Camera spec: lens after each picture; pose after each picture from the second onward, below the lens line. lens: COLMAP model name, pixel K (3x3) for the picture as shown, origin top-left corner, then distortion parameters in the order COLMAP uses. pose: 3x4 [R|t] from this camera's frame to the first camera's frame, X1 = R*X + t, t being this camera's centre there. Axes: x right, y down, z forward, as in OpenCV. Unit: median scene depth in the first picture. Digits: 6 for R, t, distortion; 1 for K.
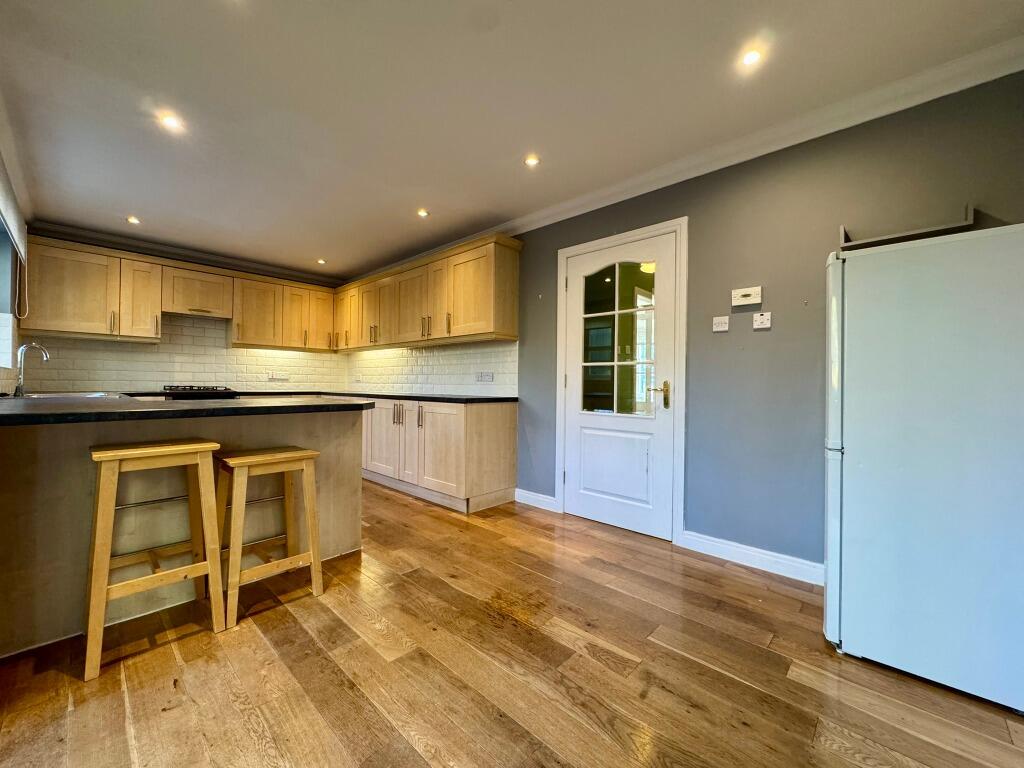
lens RADIAL K [[408.3, 0, 511.2], [0, 408.3, 383.5], [0, 0, 1]] dist [-0.002202, -0.000079]
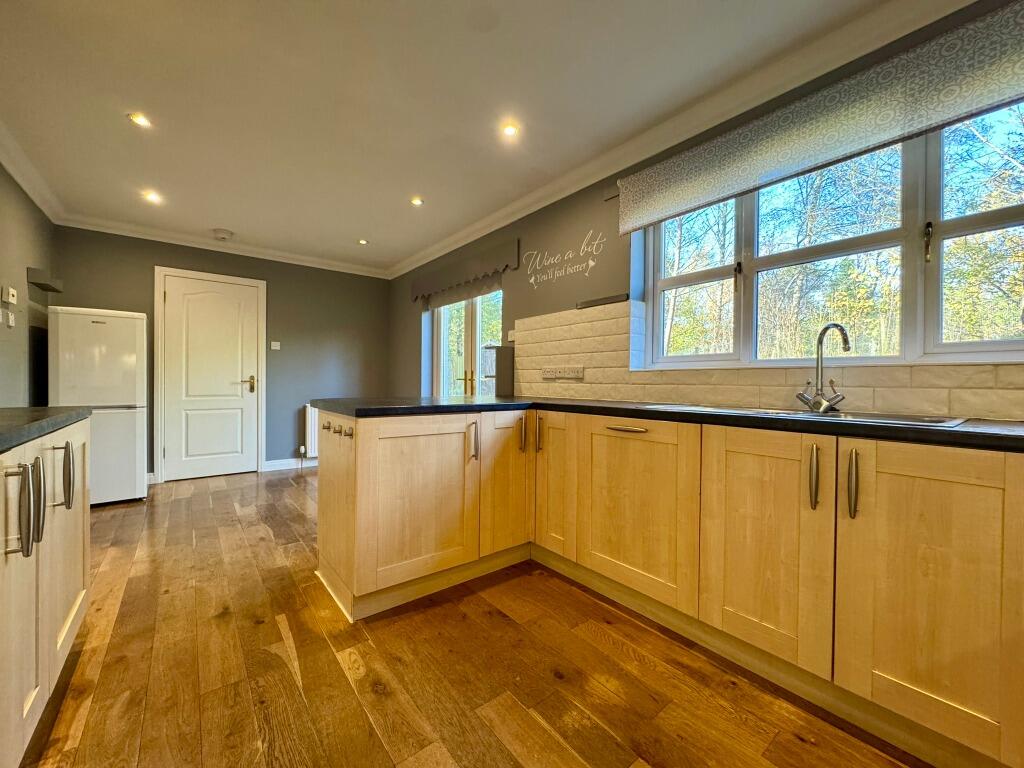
lens RADIAL K [[408.3, 0, 511.2], [0, 408.3, 383.5], [0, 0, 1]] dist [-0.002202, -0.000079]
pose [[-0.989561, -0.019352, 0.142813, -0.751918], [-0.018727, 0.999808, 0.005719, -0.006281], [-0.142896, 0.002985, -0.989733, 1.515913]]
